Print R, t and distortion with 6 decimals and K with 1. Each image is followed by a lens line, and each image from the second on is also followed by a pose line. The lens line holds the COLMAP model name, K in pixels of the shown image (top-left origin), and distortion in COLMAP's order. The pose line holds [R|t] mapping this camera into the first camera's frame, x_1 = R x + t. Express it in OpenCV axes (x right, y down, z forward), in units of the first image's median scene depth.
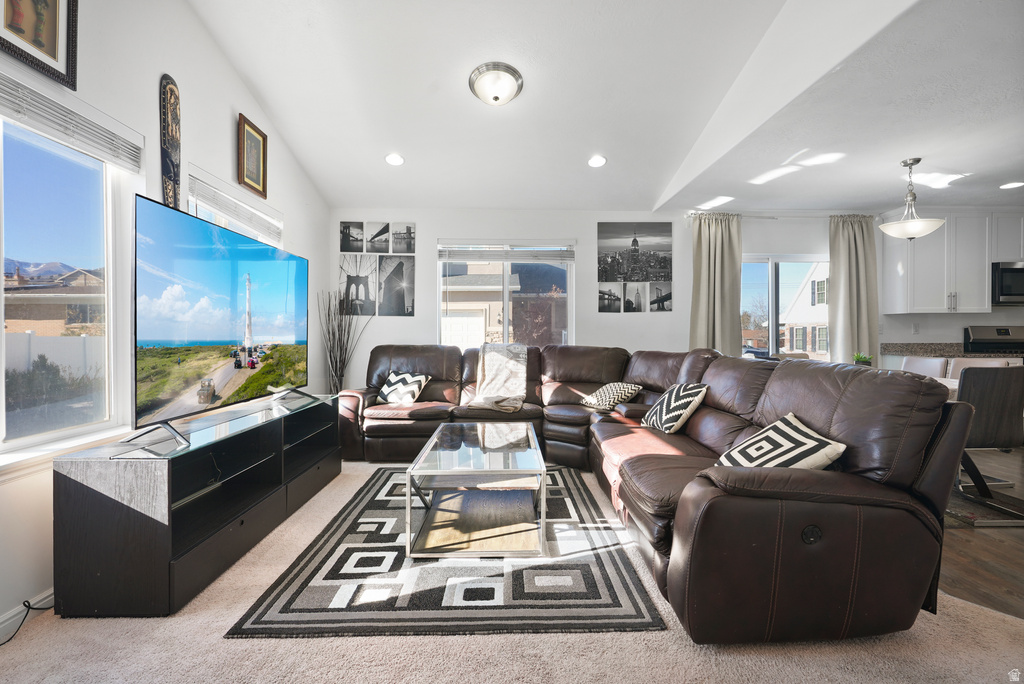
lens RADIAL K [[469.1, 0, 516.6], [0, 469.1, 336.8], [0, 0, 1]] dist [-0.002842, 0.003415]
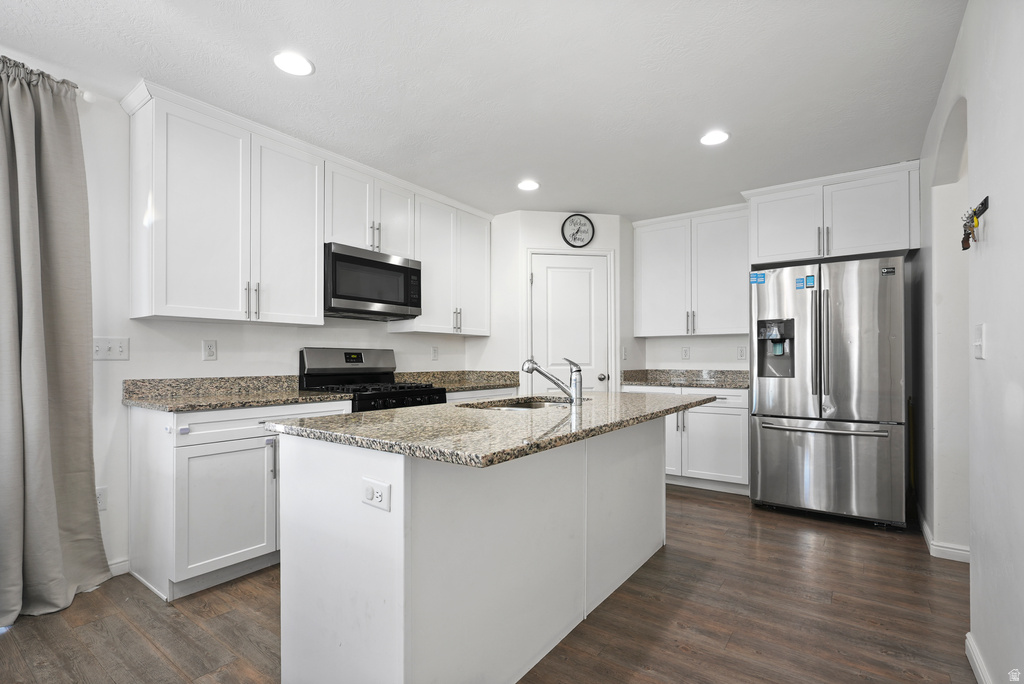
lens RADIAL K [[469.1, 0, 513.8], [0, 469.1, 351.9], [0, 0, 1]] dist [-0.002842, 0.003415]
pose [[0.618485, 0.011808, 0.785708, 0.655135], [0.006489, 0.999776, -0.020134, -0.003361], [-0.785769, 0.017551, 0.618270, 0.411637]]
